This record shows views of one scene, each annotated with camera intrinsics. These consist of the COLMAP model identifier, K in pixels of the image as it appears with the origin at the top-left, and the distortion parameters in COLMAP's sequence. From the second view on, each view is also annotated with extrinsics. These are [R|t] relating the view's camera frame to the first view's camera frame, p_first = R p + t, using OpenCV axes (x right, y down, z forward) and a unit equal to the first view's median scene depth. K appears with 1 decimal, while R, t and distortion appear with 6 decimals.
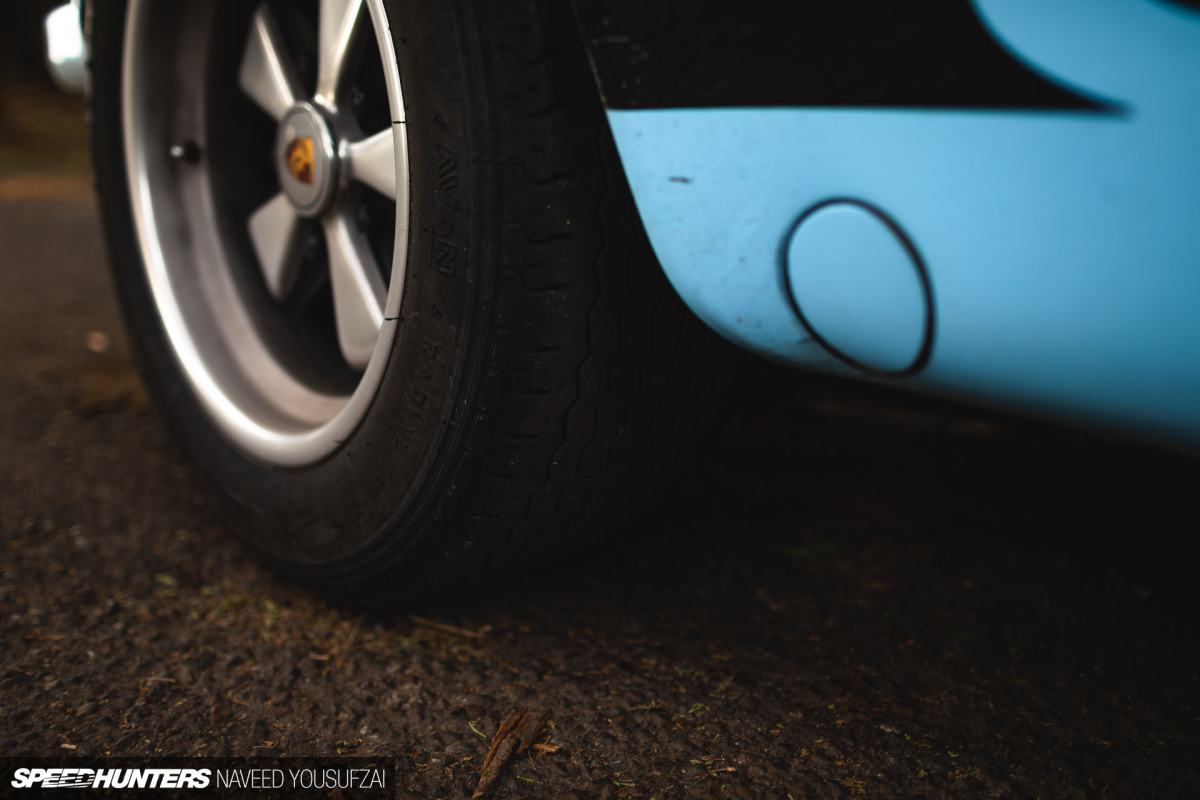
lens RADIAL K [[1198.9, 0, 612.2], [0, 1198.9, 402.7], [0, 0, 1]] dist [-0.008743, 0.004814]
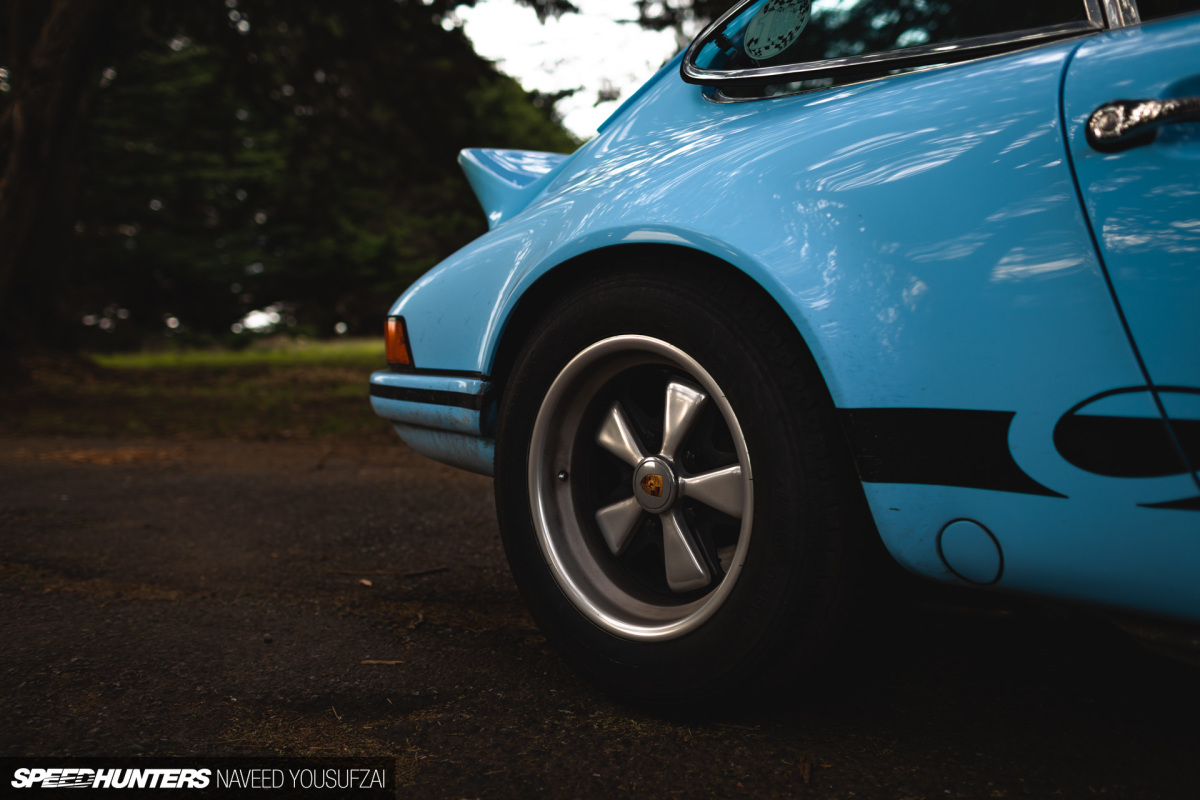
lens RADIAL K [[1198.9, 0, 612.2], [0, 1198.9, 402.7], [0, 0, 1]] dist [-0.008743, 0.004814]
pose [[0.998086, -0.018848, 0.058894, -0.450207], [0.029449, 0.982358, -0.184677, 0.028400], [-0.054375, 0.186058, 0.981033, -0.983772]]
